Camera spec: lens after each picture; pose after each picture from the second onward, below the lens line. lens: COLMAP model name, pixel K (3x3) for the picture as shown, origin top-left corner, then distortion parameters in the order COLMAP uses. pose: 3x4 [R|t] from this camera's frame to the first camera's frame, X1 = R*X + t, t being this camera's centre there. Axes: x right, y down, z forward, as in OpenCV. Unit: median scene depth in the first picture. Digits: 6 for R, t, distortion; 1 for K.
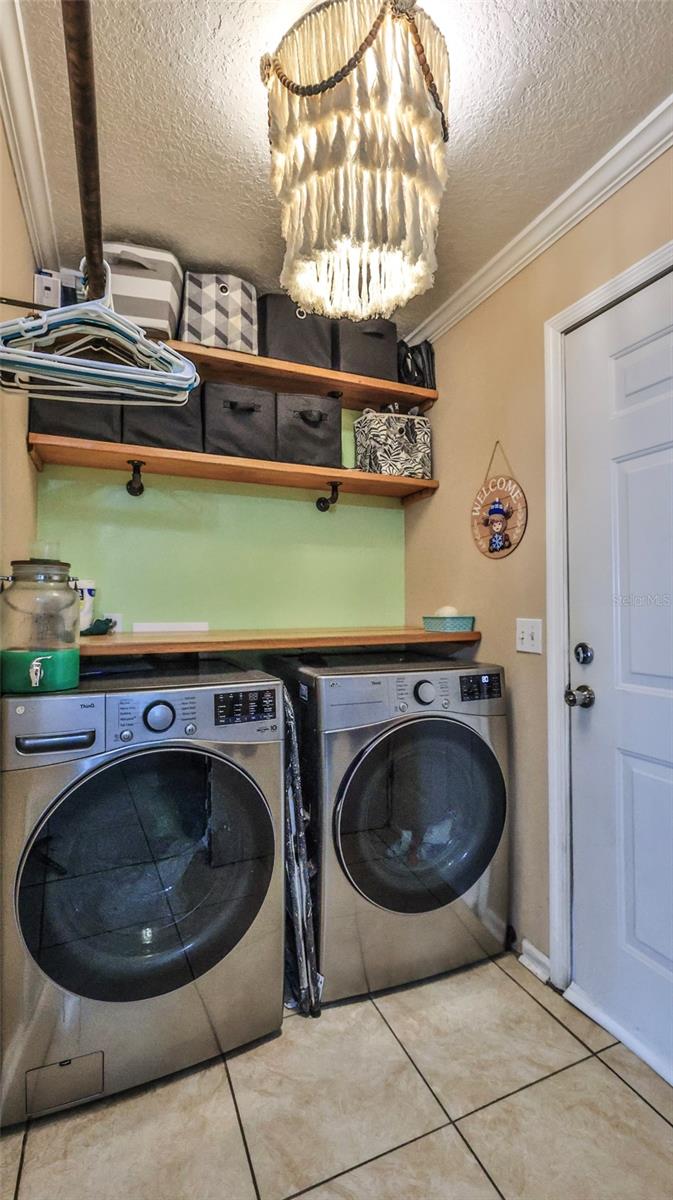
lens RADIAL K [[531.2, 0, 340.1], [0, 531.2, 598.3], [0, 0, 1]] dist [0.001725, -0.000319]
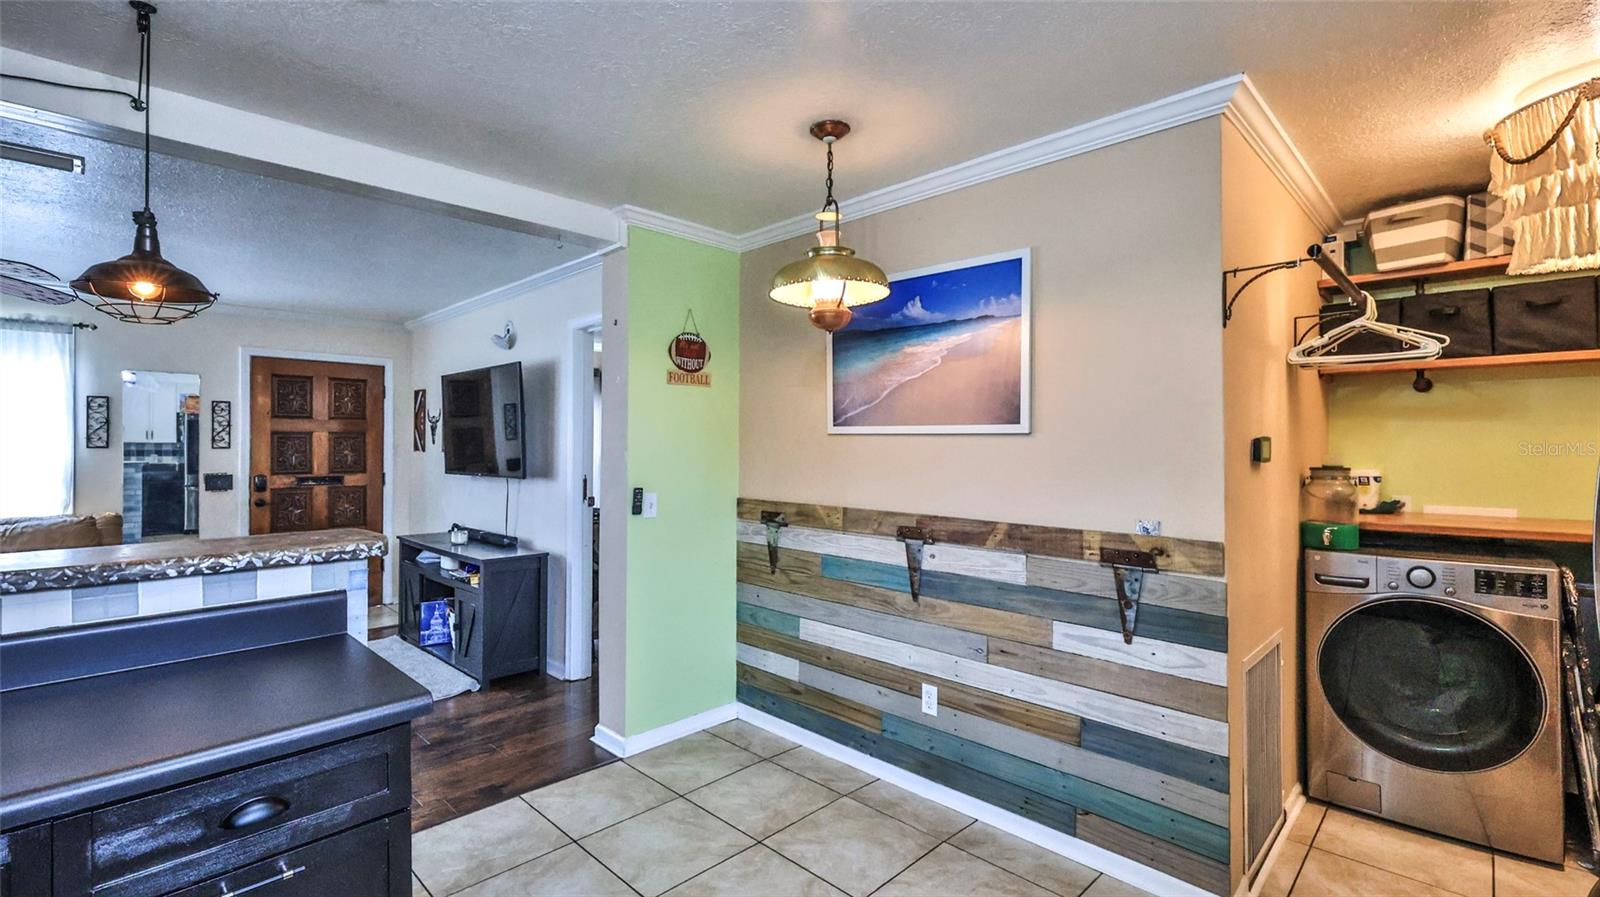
lens RADIAL K [[708.2, 0, 786.3], [0, 708.2, 435.4], [0, 0, 1]] dist [0.001725, -0.000319]
pose [[0.375413, -0.016923, -0.926703, 0.758833], [0.014072, 0.999822, -0.012558, -0.153858], [0.926751, -0.008326, 0.375584, -1.243387]]
